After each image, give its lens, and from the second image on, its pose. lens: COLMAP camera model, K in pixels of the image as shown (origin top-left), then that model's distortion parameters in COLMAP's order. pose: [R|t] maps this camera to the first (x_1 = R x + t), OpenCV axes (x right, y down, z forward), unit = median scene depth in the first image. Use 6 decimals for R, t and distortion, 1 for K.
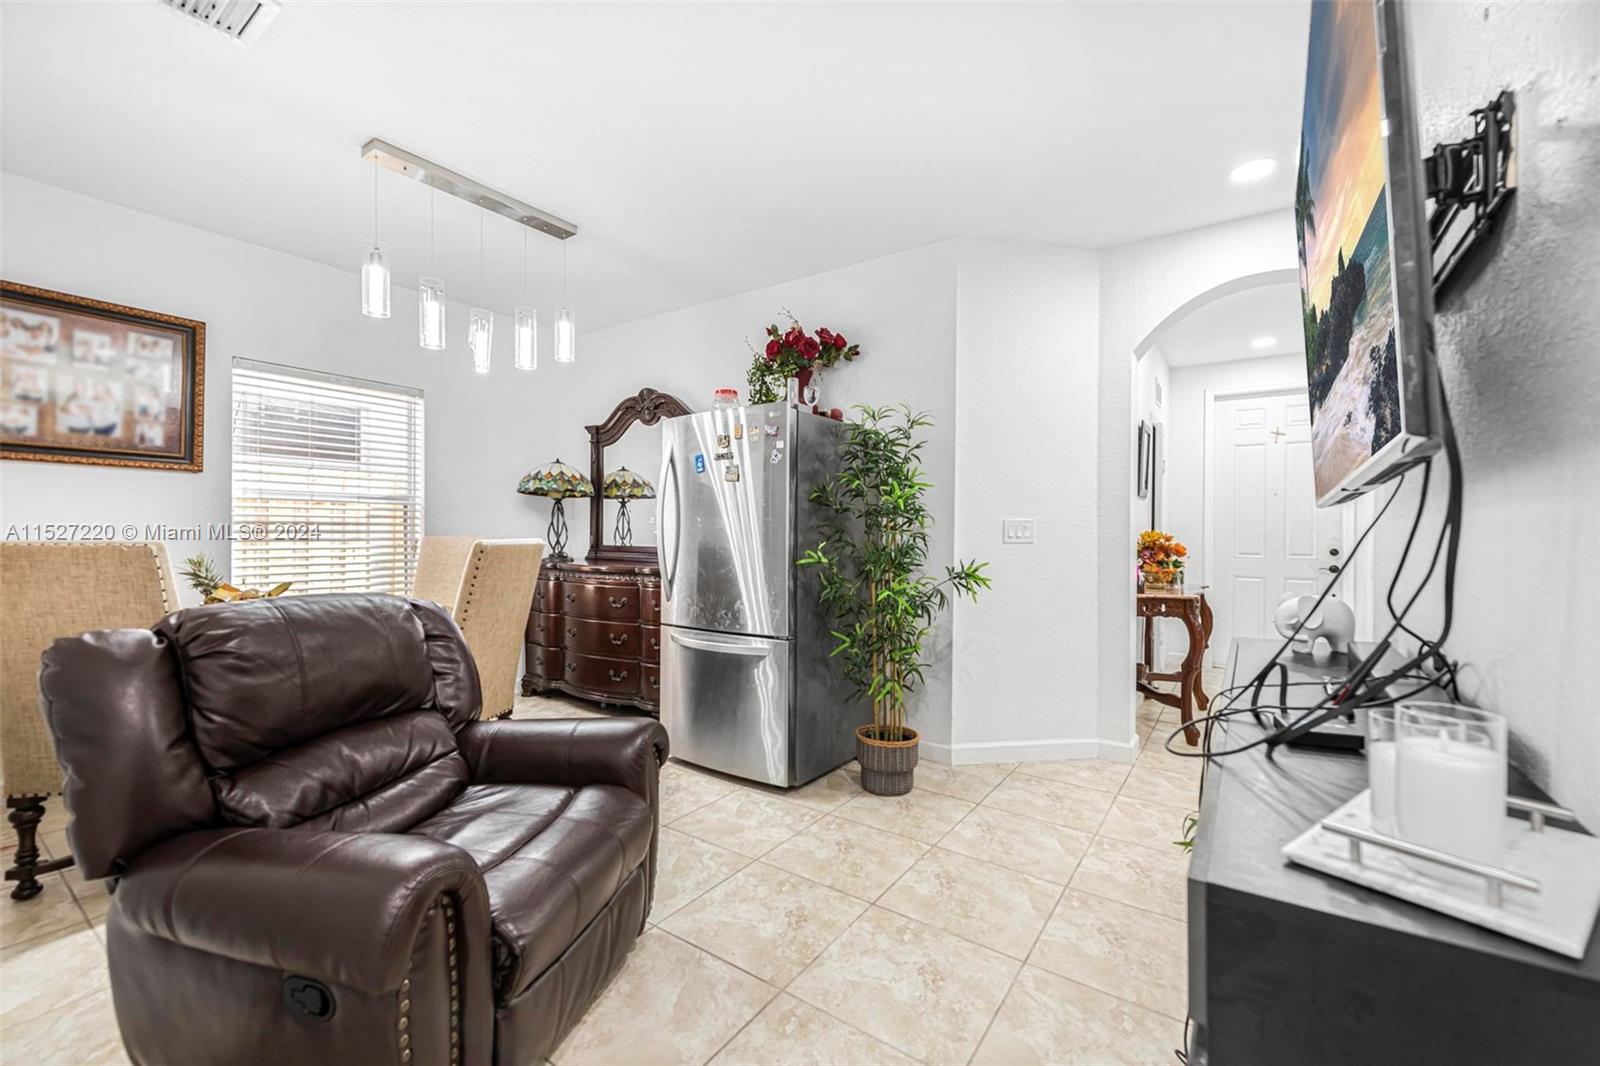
lens RADIAL K [[651.8, 0, 822.1], [0, 651.8, 536.1], [0, 0, 1]] dist [0.000181, -0.001703]
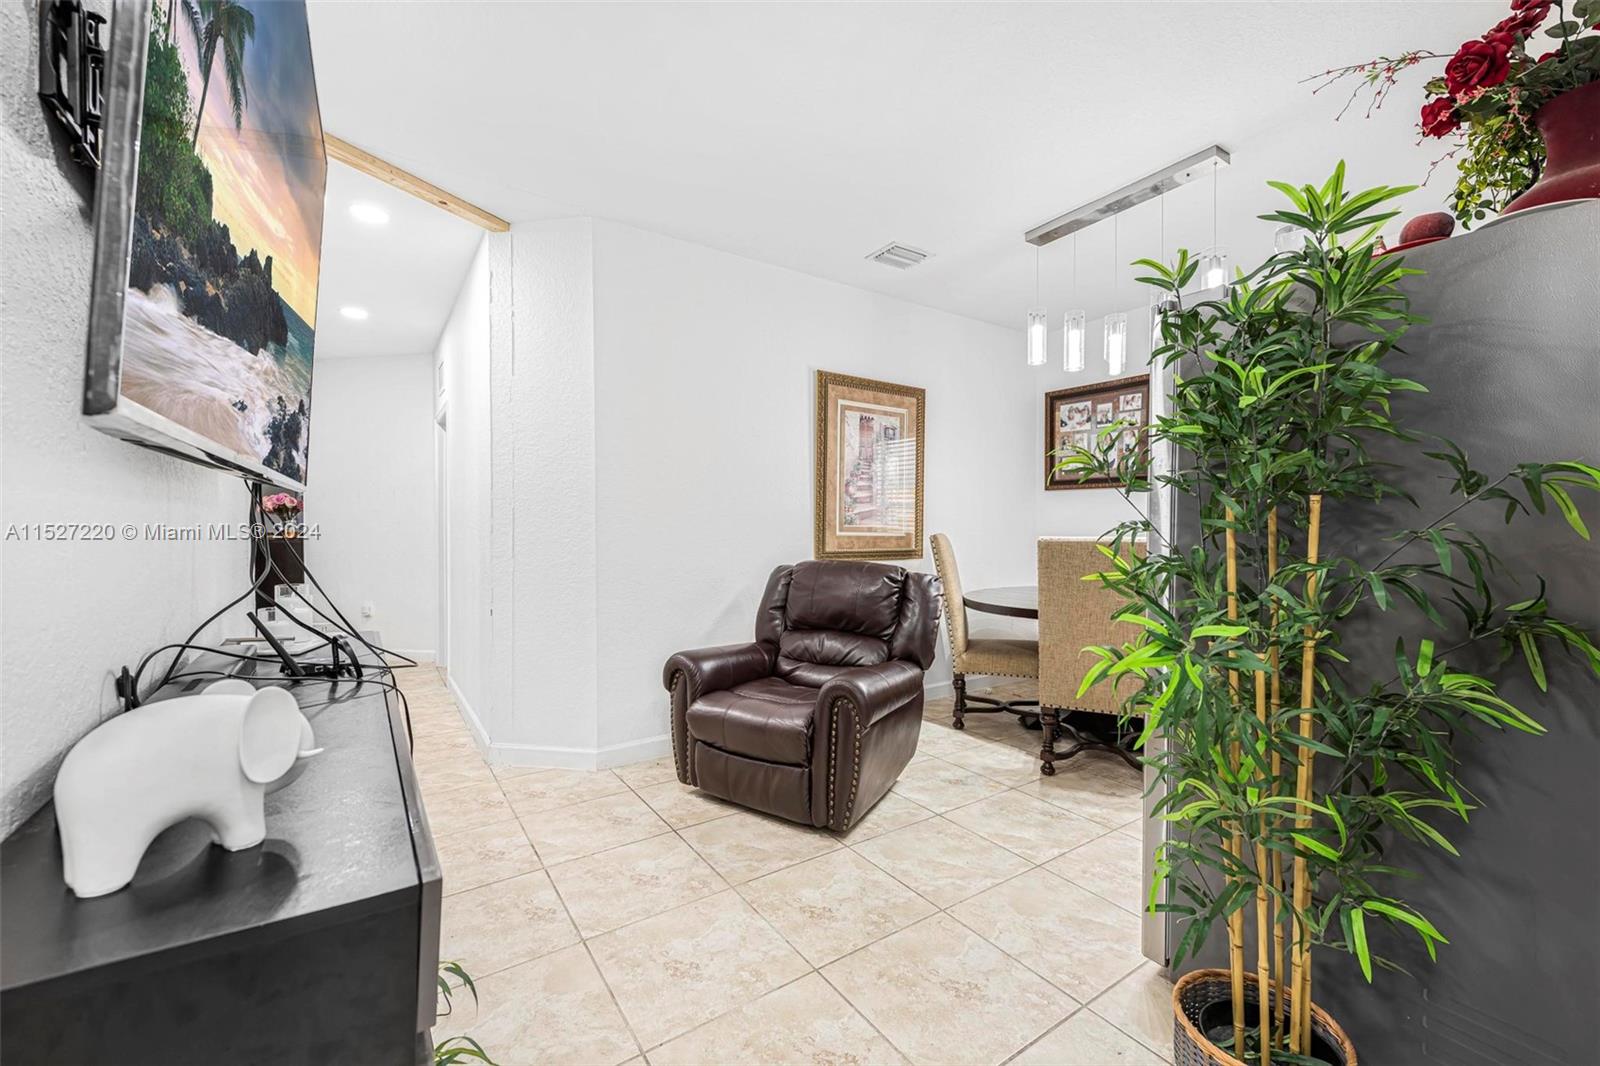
lens RADIAL K [[651.8, 0, 795.9], [0, 651.8, 529.7], [0, 0, 1]] dist [0.000181, -0.001703]
pose [[-0.393921, -0.003581, -0.919137, 0.480609], [-0.007559, 0.999971, -0.000656, -0.000949], [0.919113, 0.006689, -0.393937, 0.728005]]
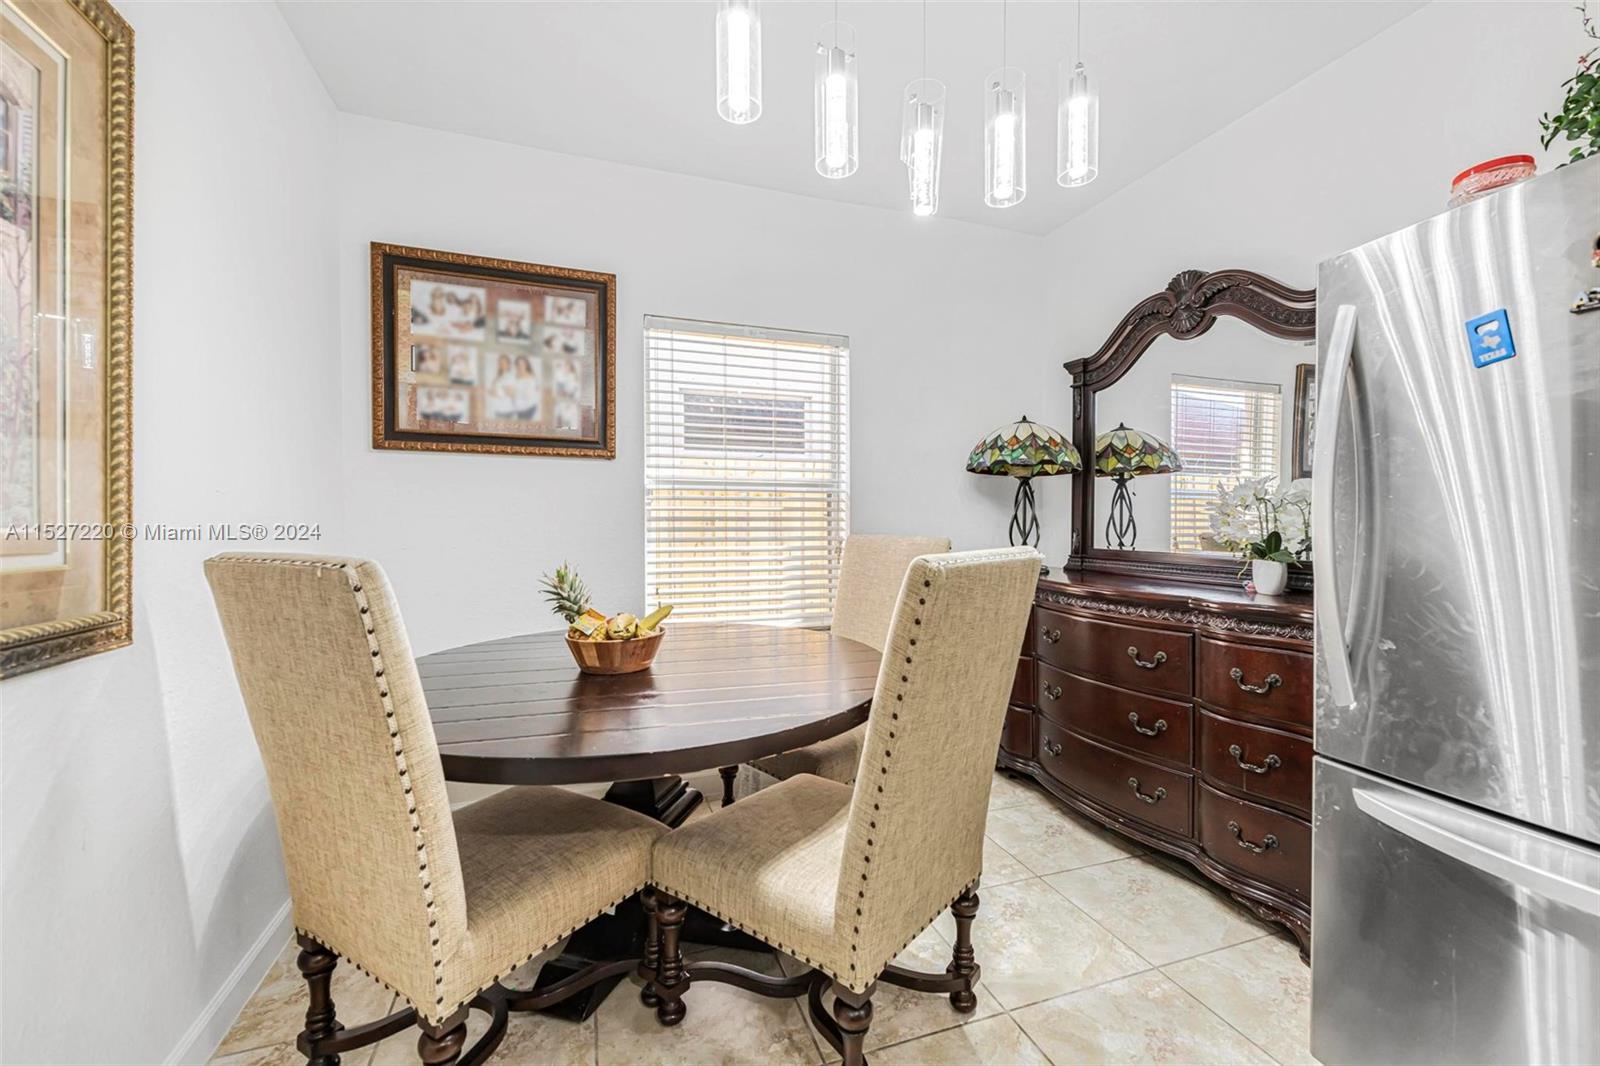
lens RADIAL K [[651.8, 0, 807.3], [0, 651.8, 527.3], [0, 0, 1]] dist [0.000181, -0.001703]
pose [[0.798453, -0.001897, -0.602054, -0.226120], [0.001384, 0.999998, -0.001315, -0.008362], [0.602055, 0.000216, 0.798455, 0.422124]]
